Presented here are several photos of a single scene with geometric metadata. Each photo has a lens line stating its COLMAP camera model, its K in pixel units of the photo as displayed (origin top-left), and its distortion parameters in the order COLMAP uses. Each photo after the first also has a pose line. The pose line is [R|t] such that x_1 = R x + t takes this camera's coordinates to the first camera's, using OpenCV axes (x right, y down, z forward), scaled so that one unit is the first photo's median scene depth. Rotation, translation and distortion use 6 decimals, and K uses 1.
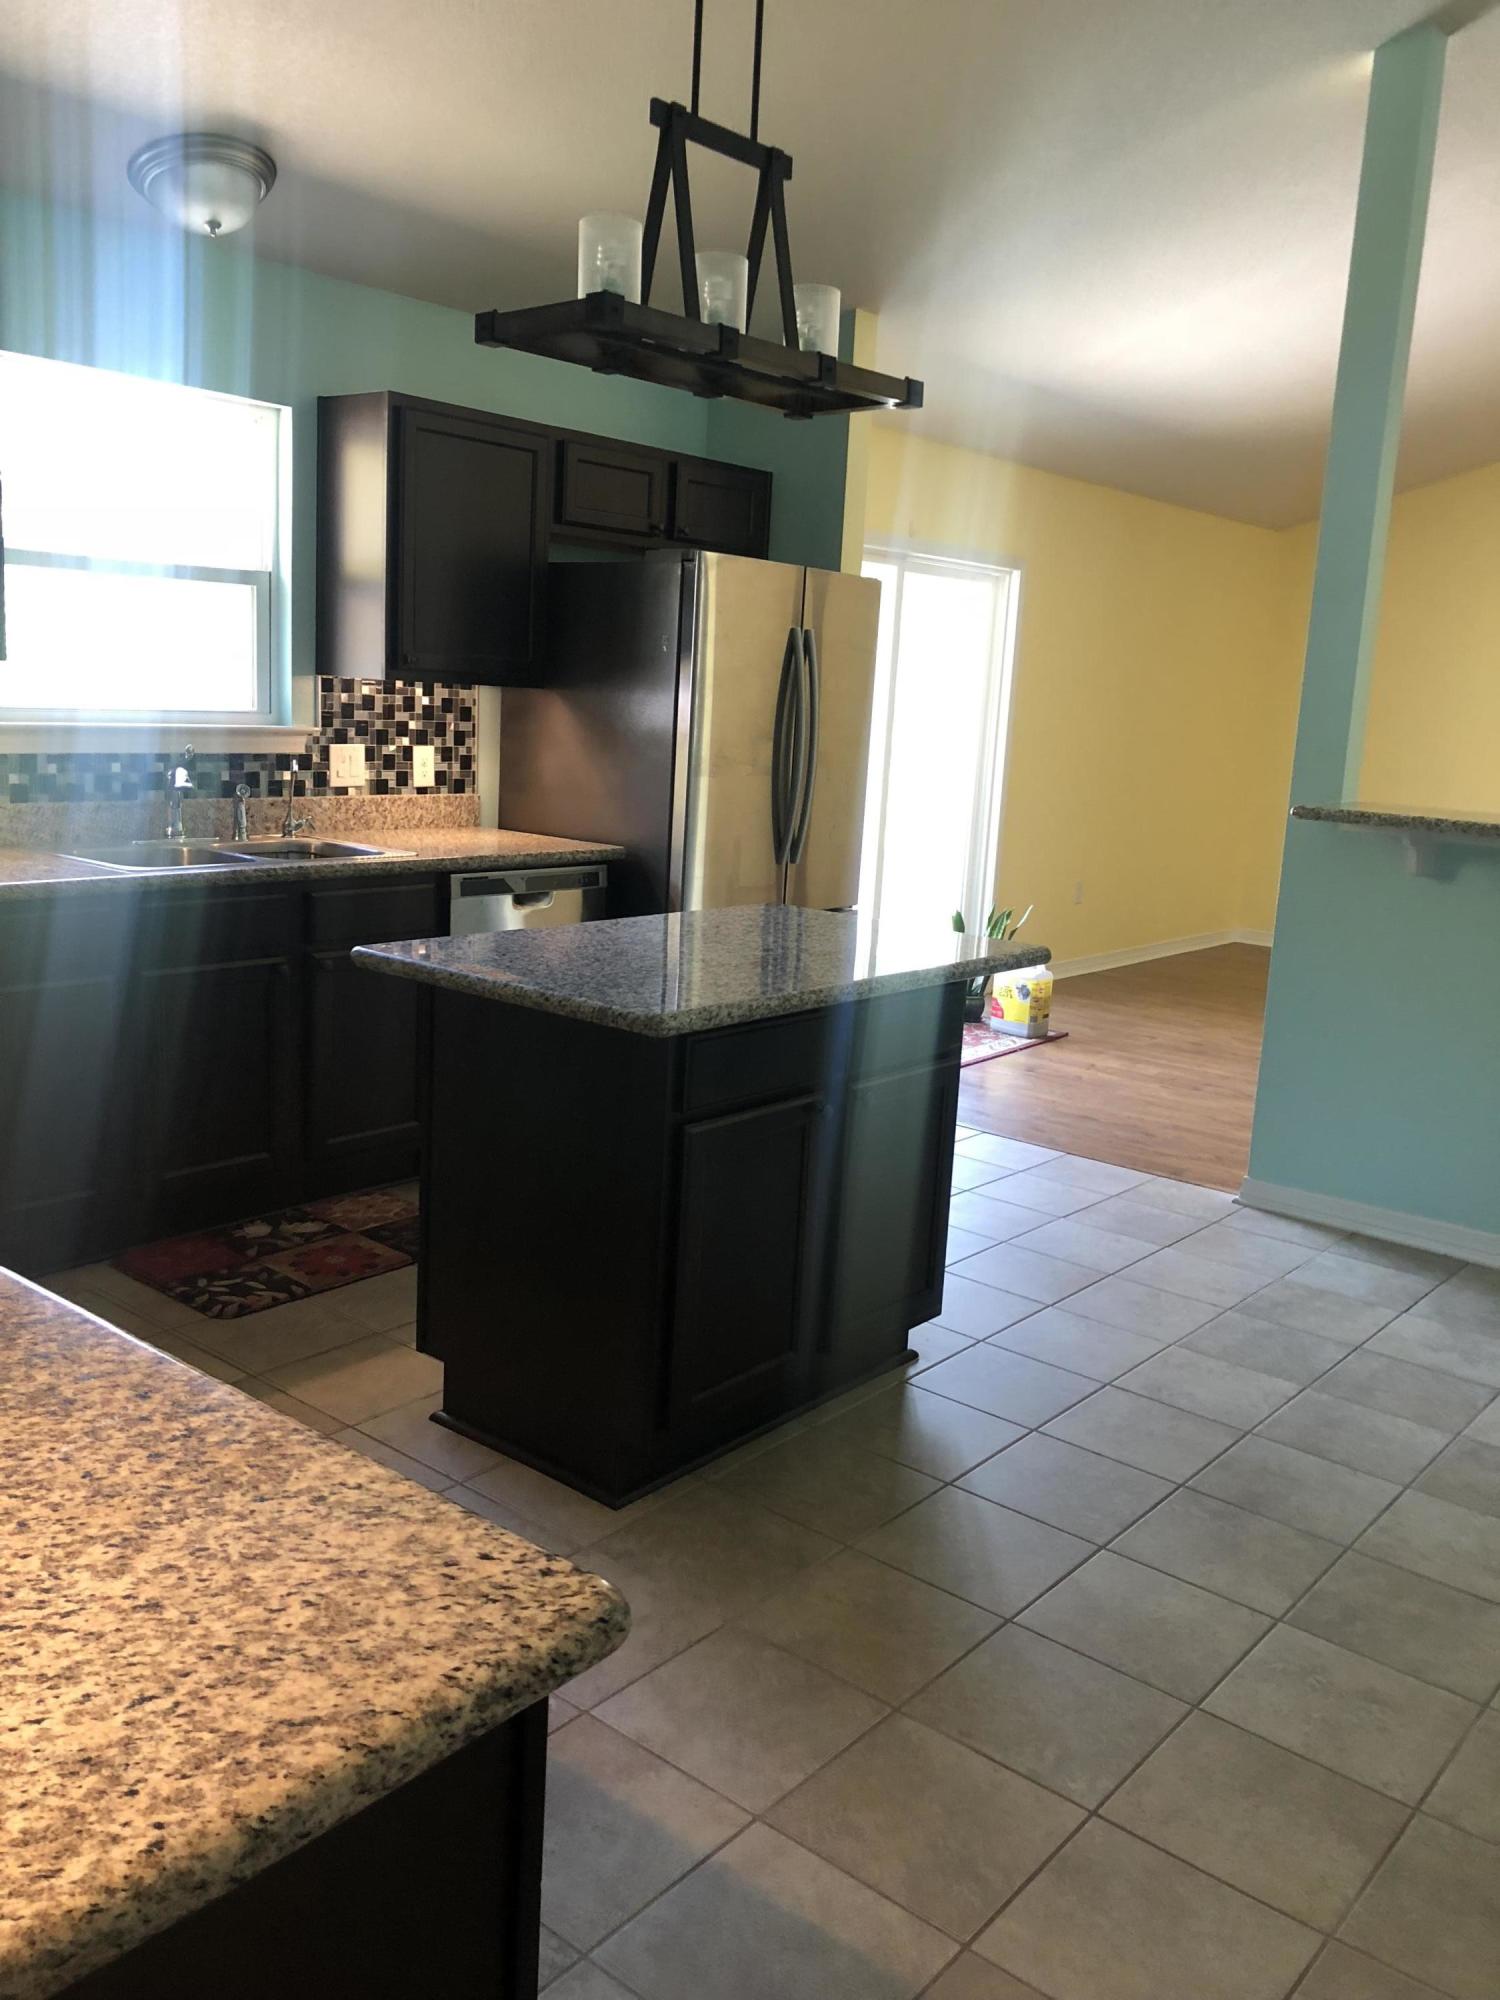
lens RADIAL K [[1622.7, 0, 750.0], [0, 1622.7, 987.6], [0, 0, 1]] dist [0.042136, -0.049339]
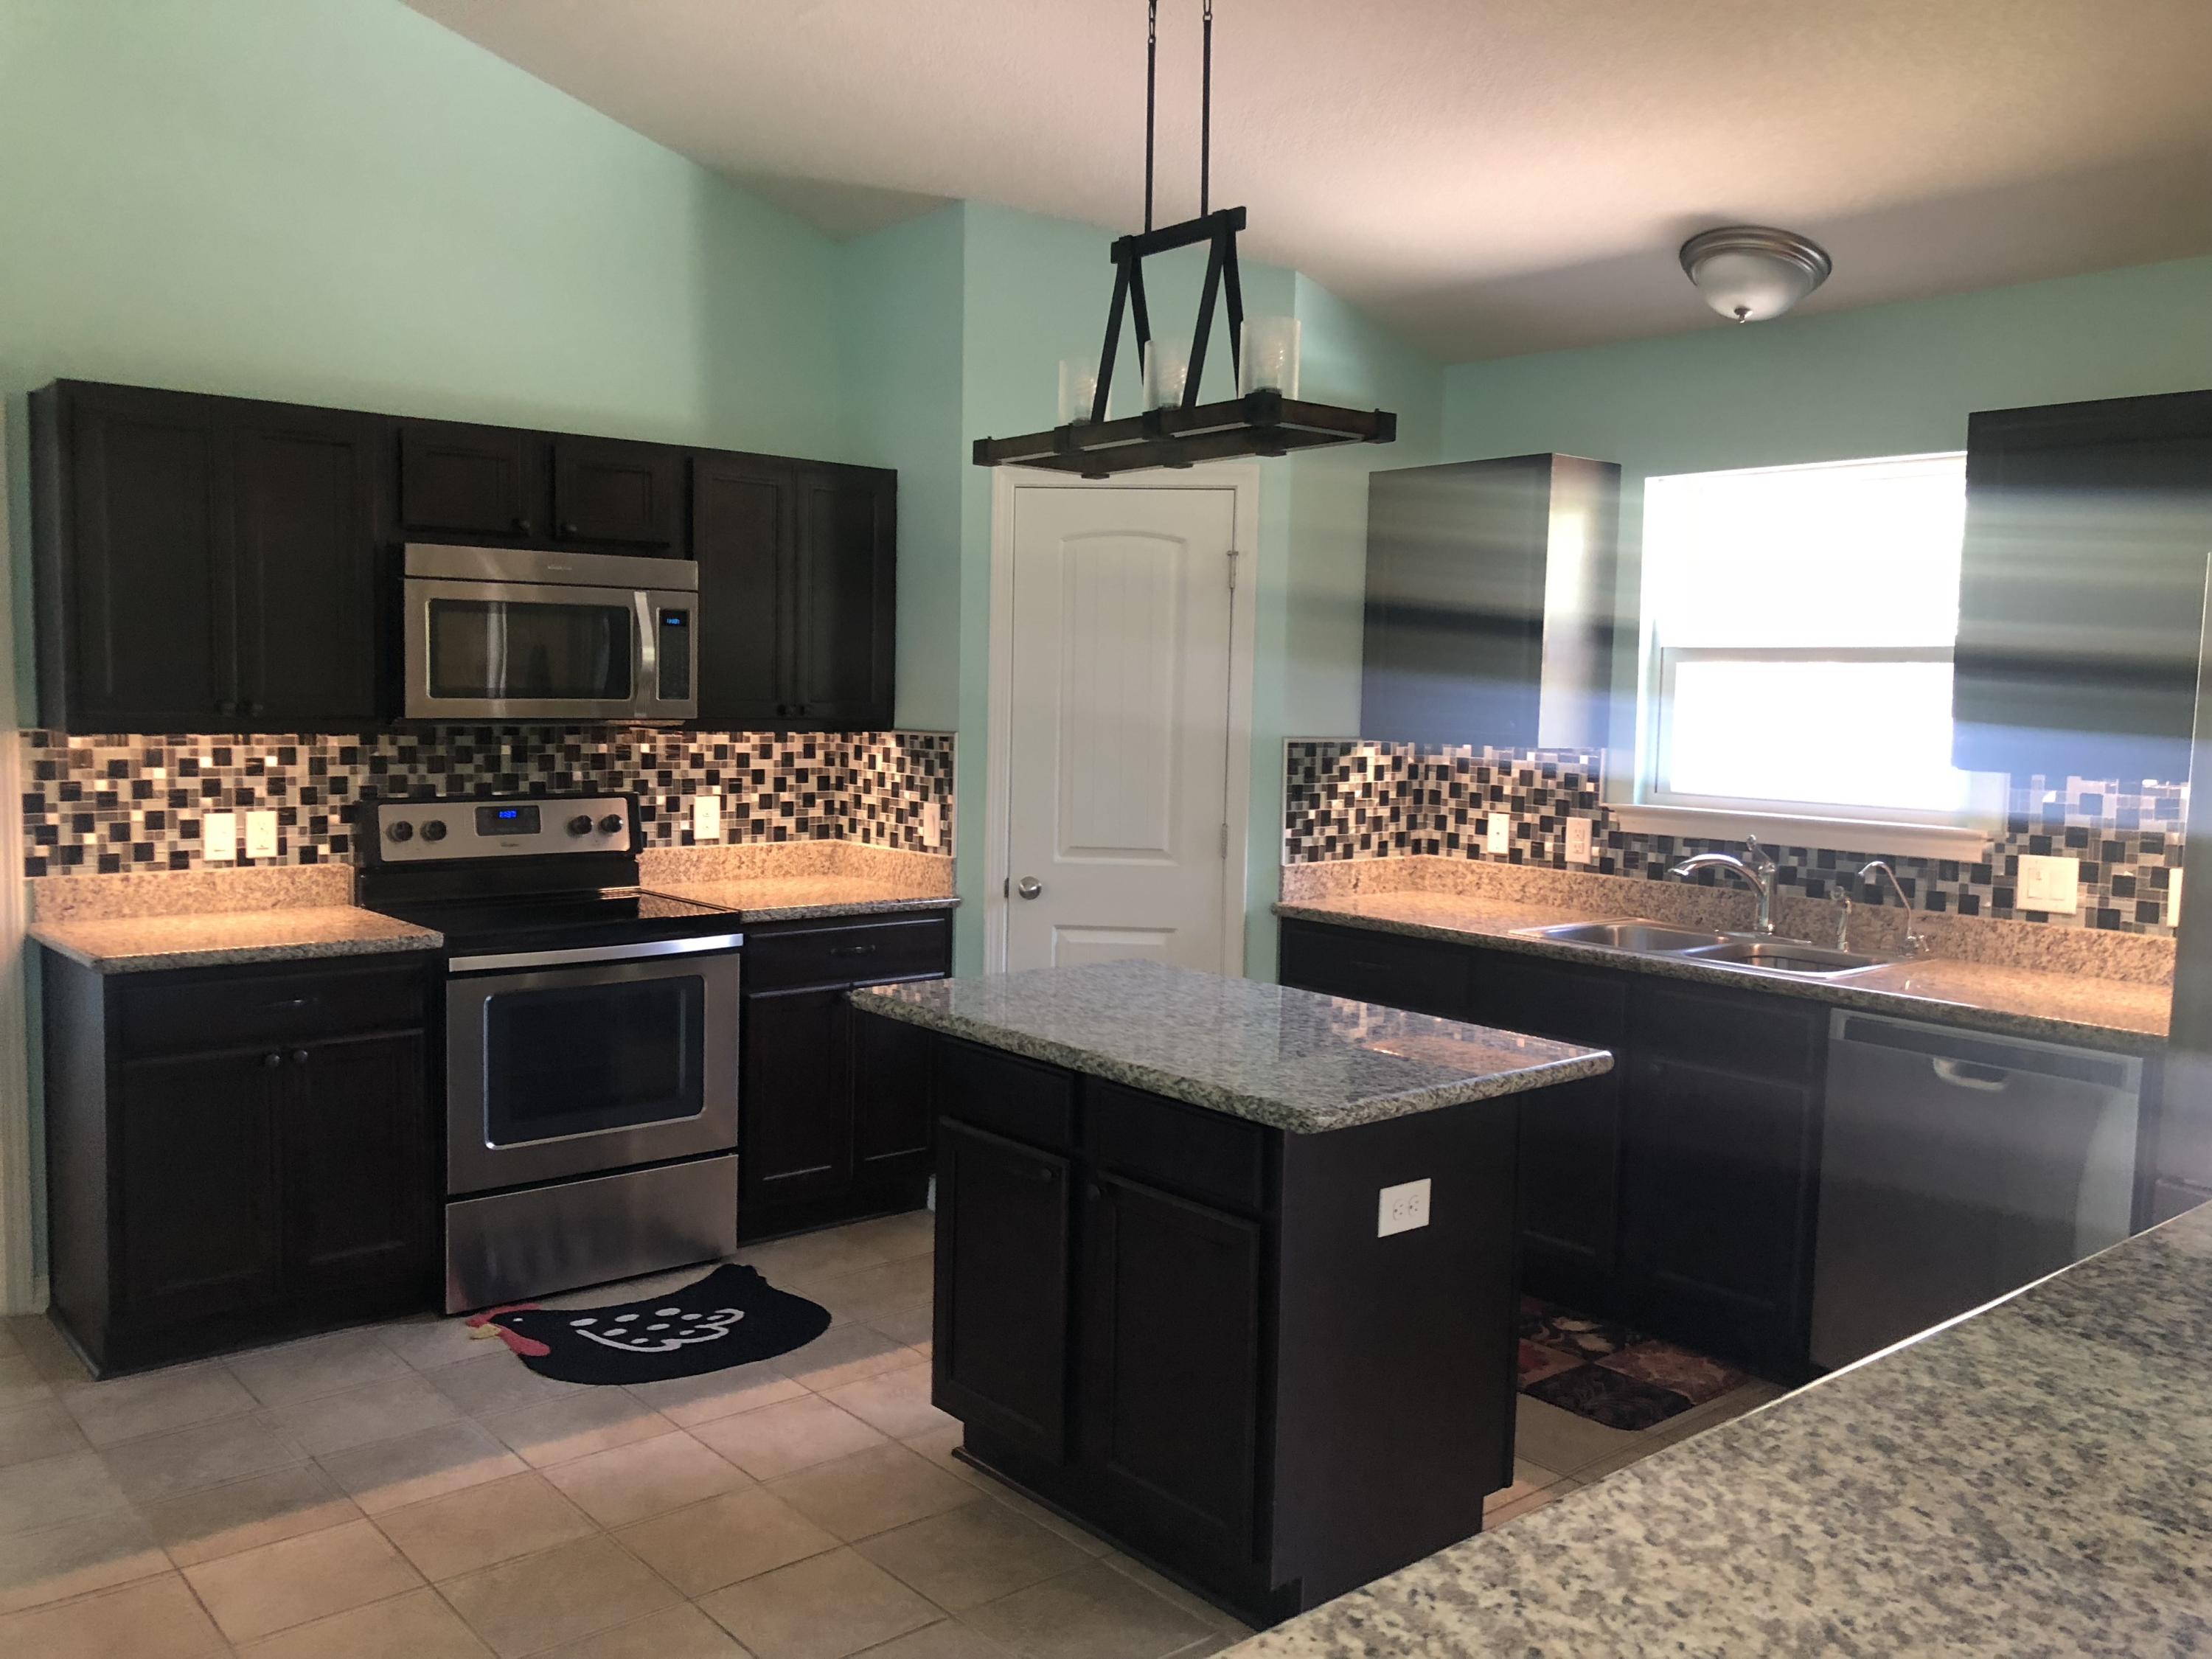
lens RADIAL K [[1794.7, 0, 1098.3], [0, 1794.7, 834.7], [0, 0, 1]] dist [0.042136, -0.049339]
pose [[-0.167266, 0.027017, -0.985542, 0.732925], [-0.213456, 0.974922, 0.062954, -0.130593], [0.962527, 0.220900, -0.157305, 0.779377]]
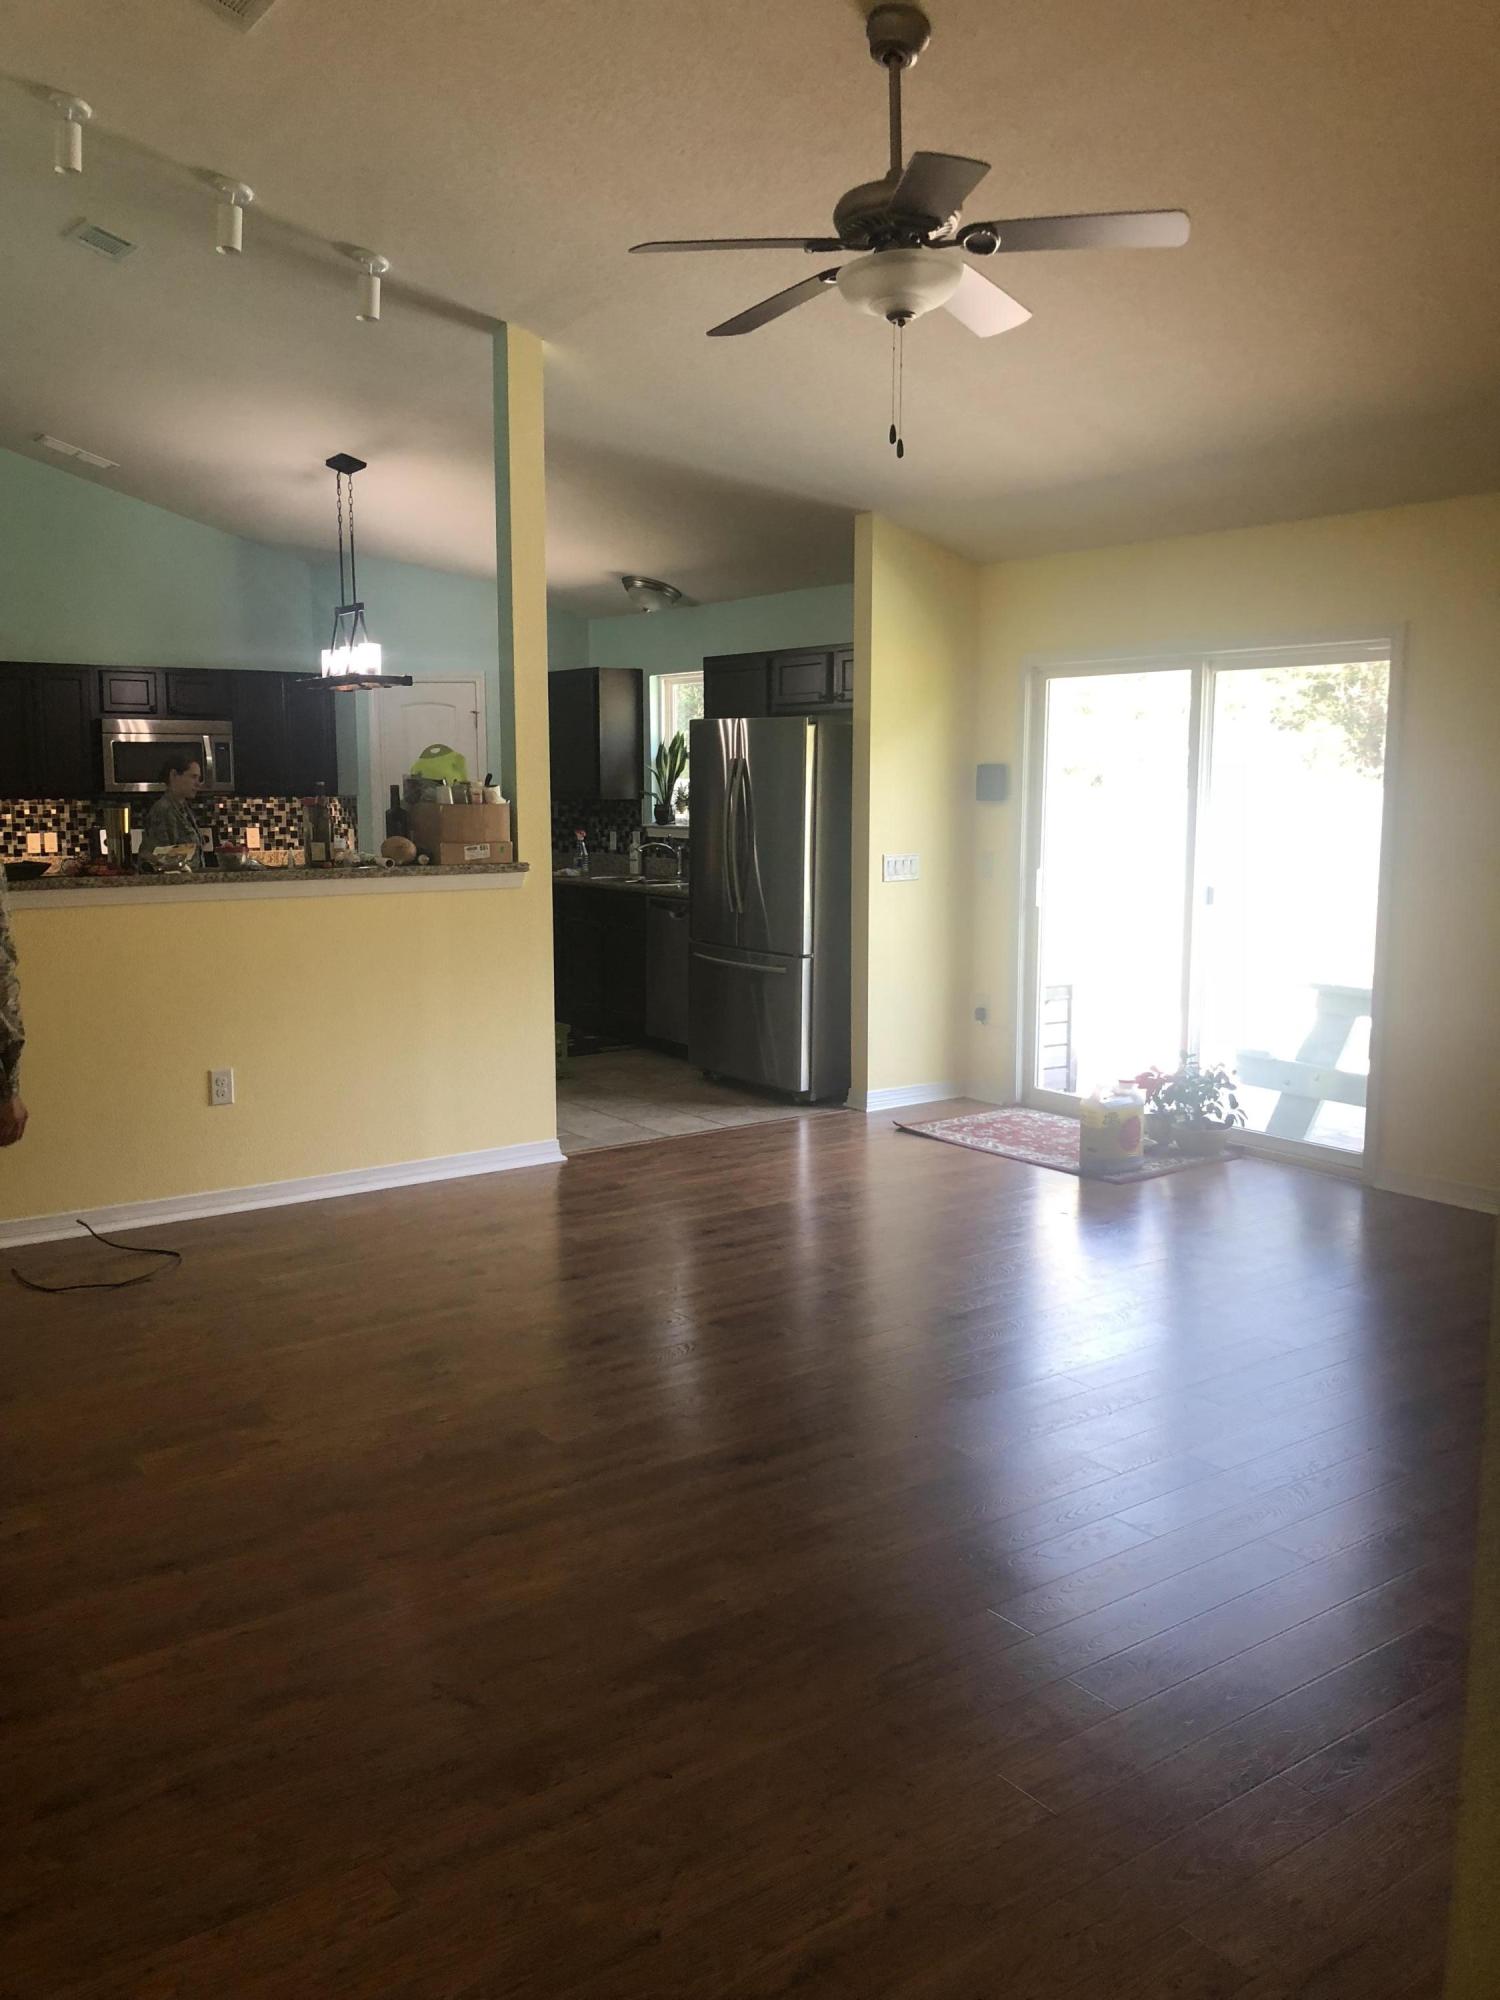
lens RADIAL K [[1622.7, 0, 690.9], [0, 1622.7, 1028.4], [0, 0, 1]] dist [0.042136, -0.049339]
pose [[-0.260277, 0.099624, -0.960381, 1.712284], [-0.196752, 0.968320, 0.153770, -0.230034], [0.945275, 0.228979, -0.232430, 1.543054]]
